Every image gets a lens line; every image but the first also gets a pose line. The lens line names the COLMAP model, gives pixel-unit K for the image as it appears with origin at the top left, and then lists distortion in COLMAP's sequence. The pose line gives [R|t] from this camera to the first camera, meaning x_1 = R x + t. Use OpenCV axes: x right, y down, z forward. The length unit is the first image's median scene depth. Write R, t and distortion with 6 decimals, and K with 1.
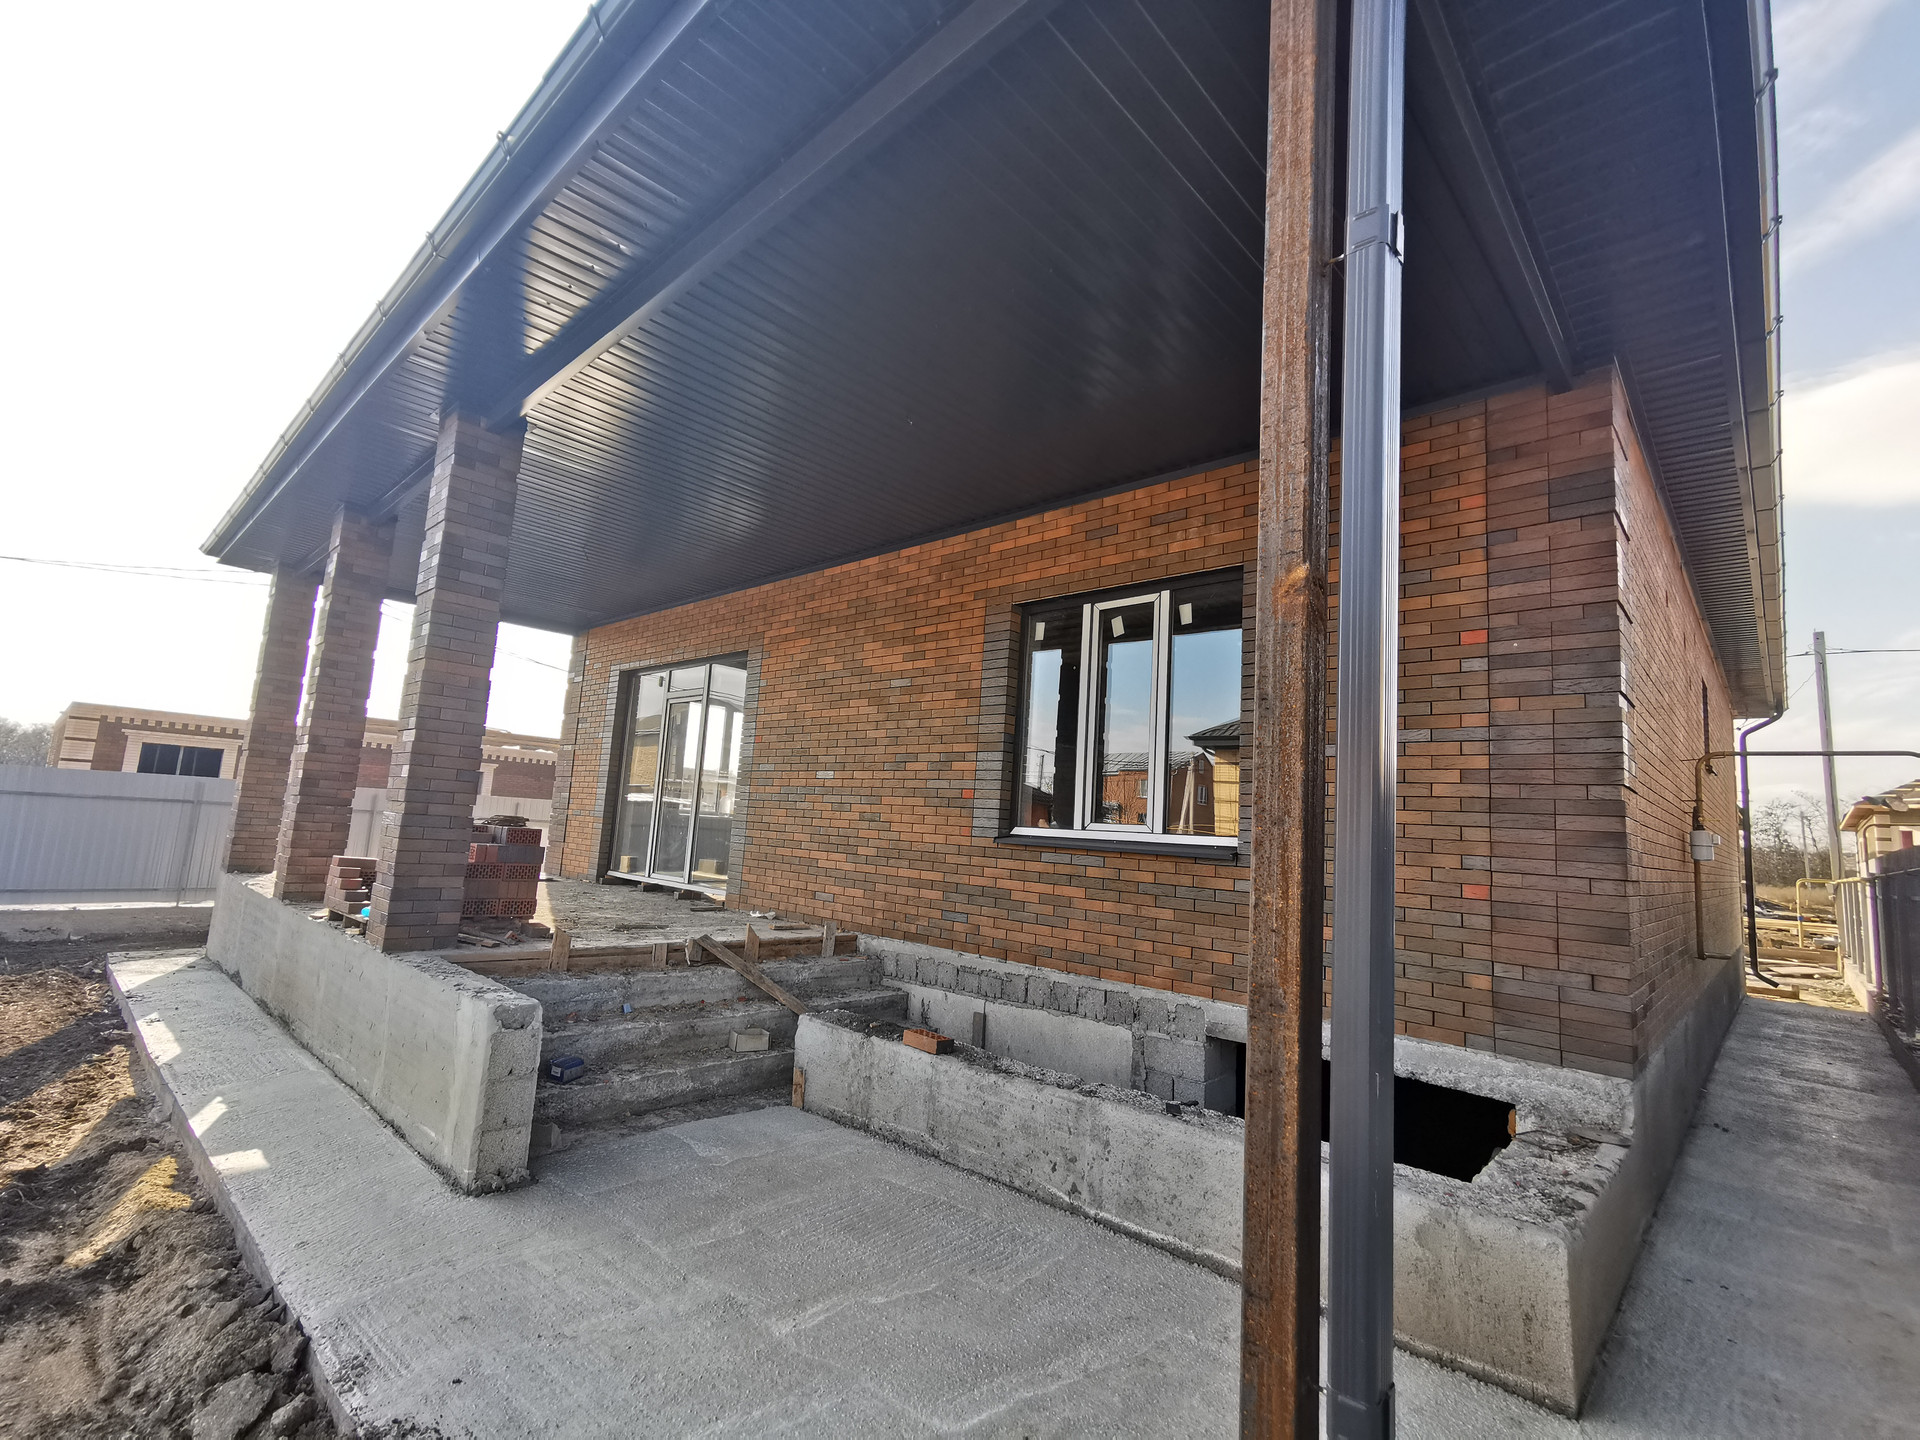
lens RADIAL K [[879.3, 0, 953.1], [0, 879.3, 722.2], [0, 0, 1]] dist [-0.000816, 0.007567]
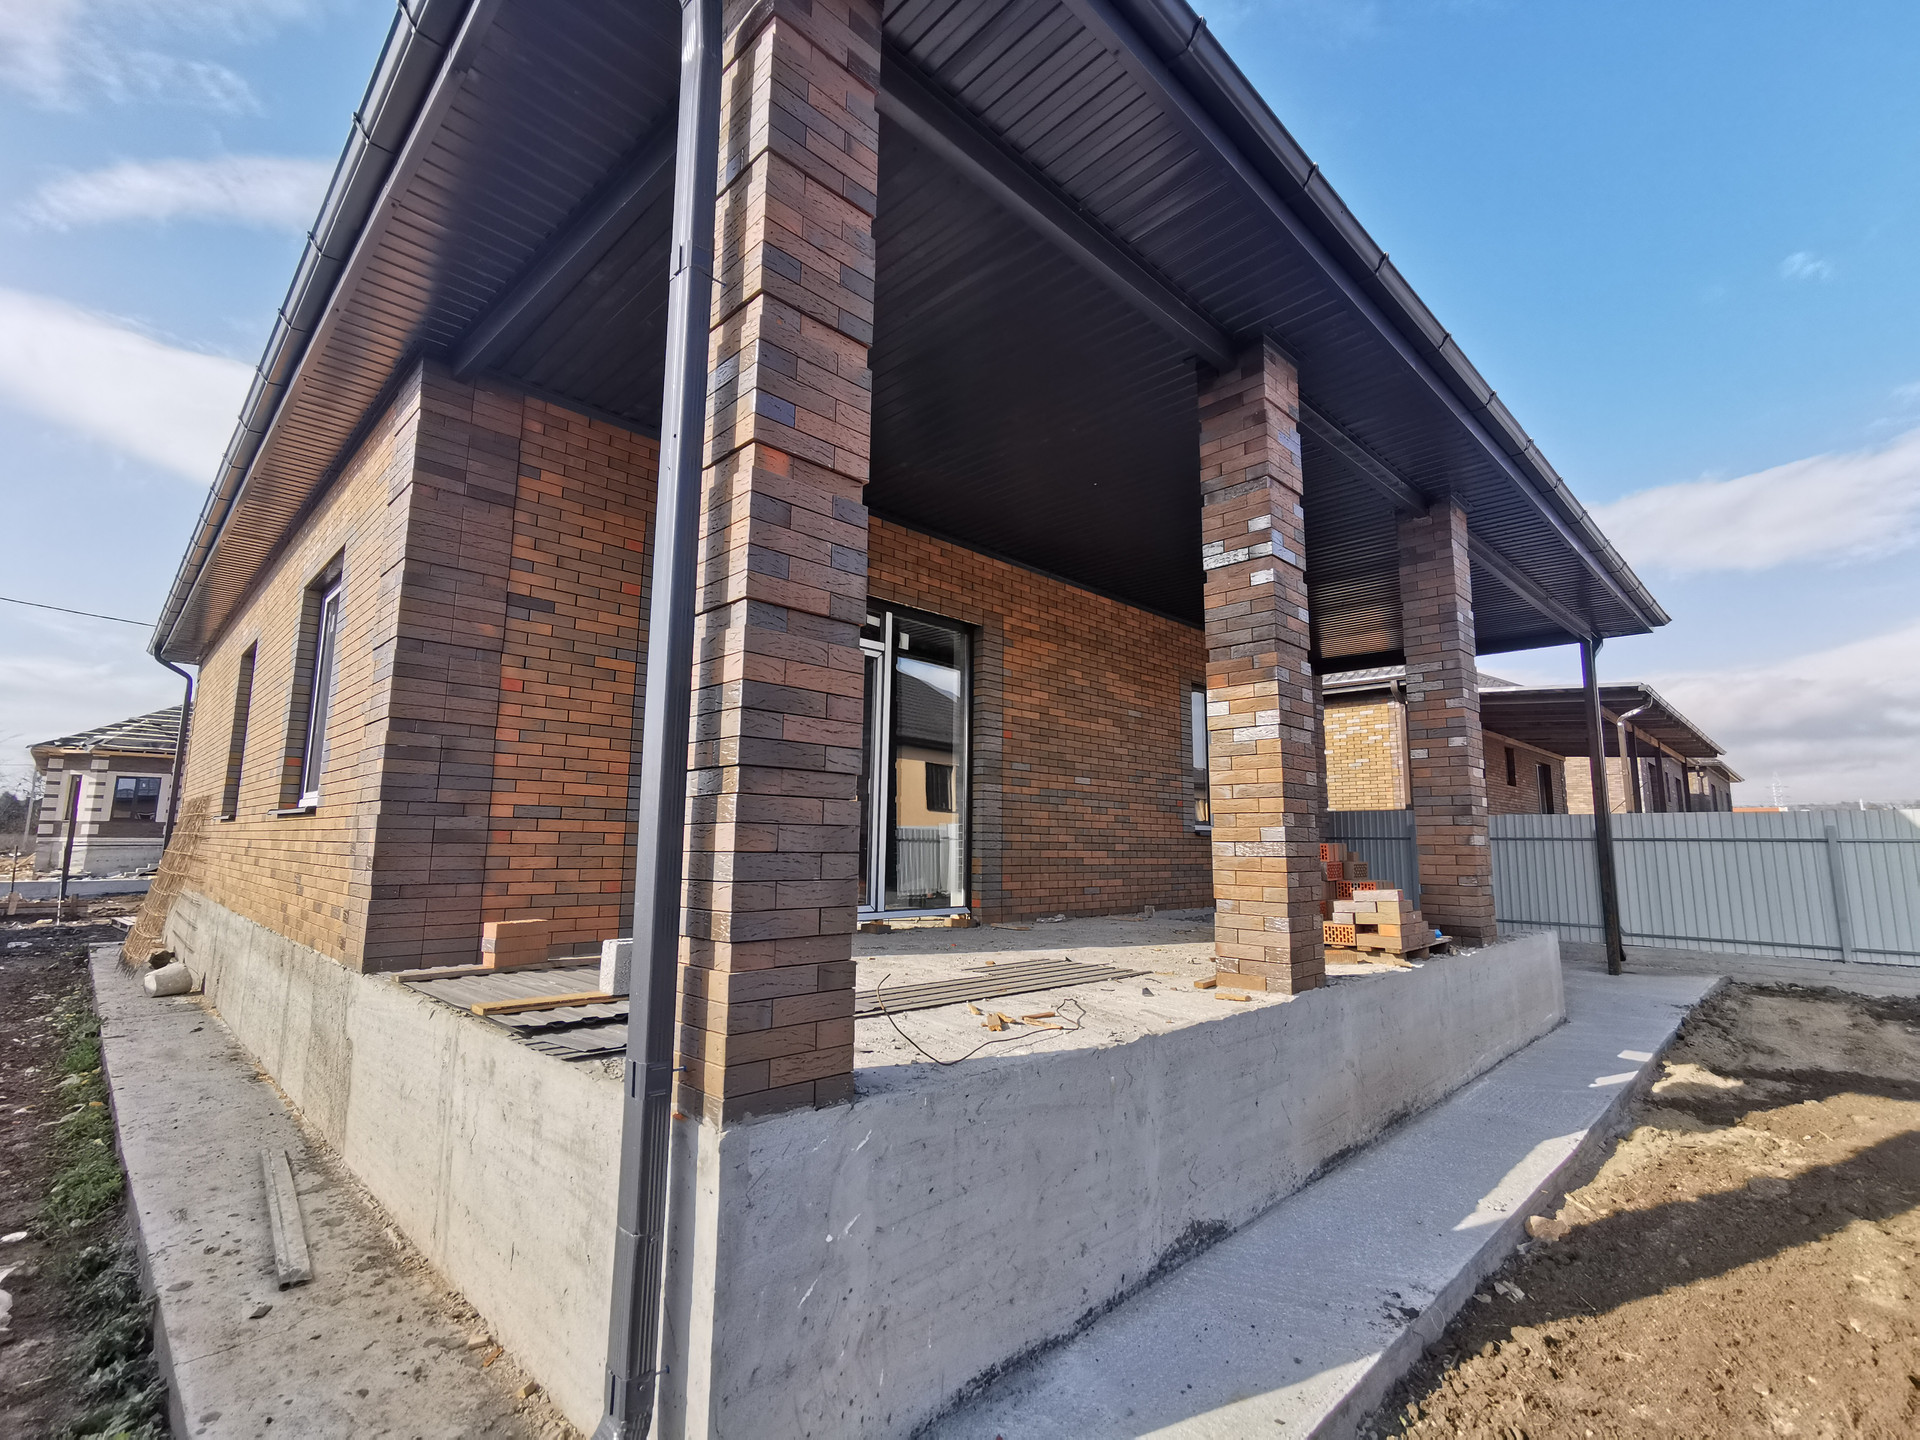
lens RADIAL K [[879.3, 0, 954.3], [0, 879.3, 719.3], [0, 0, 1]] dist [-0.000816, 0.007567]
pose [[0.036319, 0.080416, 0.996099, -1.515333], [-0.137418, 0.987690, -0.074727, 0.106639], [-0.989847, -0.134168, 0.046923, 1.354398]]
